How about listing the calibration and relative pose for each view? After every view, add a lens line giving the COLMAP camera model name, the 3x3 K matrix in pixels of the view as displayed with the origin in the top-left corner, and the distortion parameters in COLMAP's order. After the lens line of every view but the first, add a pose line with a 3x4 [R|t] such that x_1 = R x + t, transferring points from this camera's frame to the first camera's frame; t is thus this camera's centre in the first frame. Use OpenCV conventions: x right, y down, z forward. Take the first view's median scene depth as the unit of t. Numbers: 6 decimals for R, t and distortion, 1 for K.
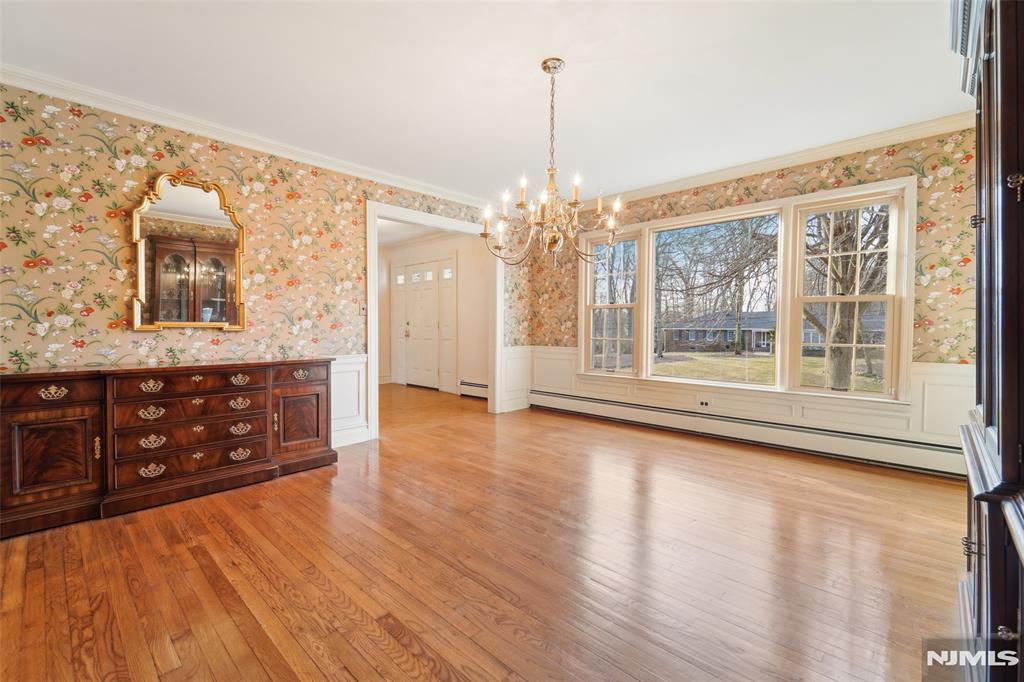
lens RADIAL K [[444.1, 0, 496.9], [0, 444.1, 343.6], [0, 0, 1]] dist [0.001712, 0.000113]
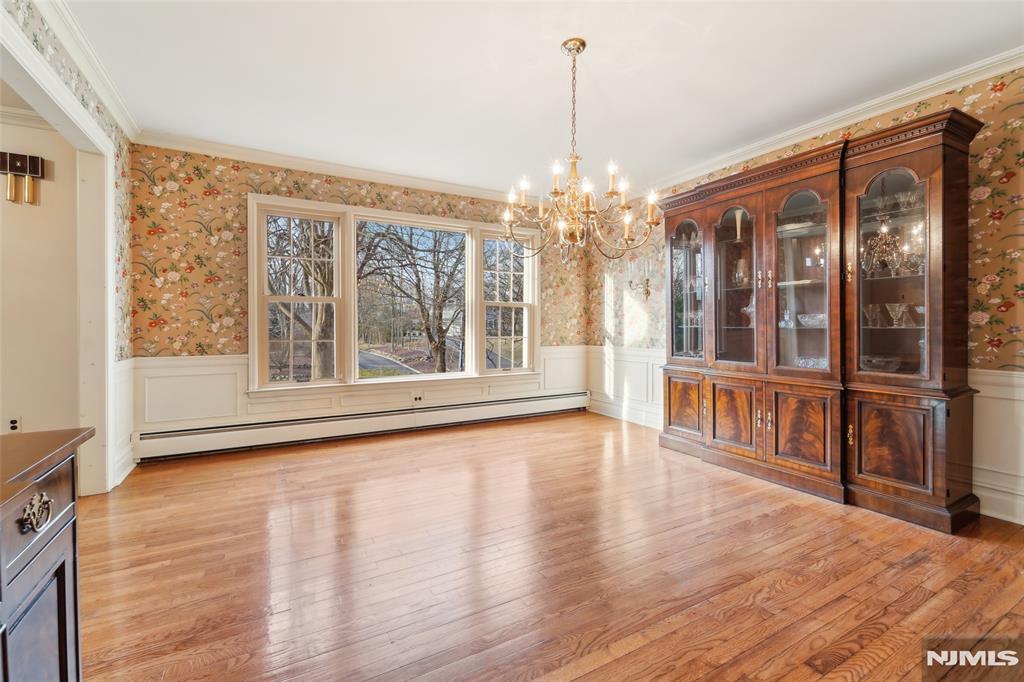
lens RADIAL K [[446.0, 0, 513.3], [0, 446.0, 331.3], [0, 0, 1]] dist [0.004472, 0.000340]
pose [[0.268661, -0.019896, 0.963029, -0.410854], [0.034829, 0.999334, 0.010930, -0.022282], [-0.962605, 0.030604, 0.269175, 0.434893]]
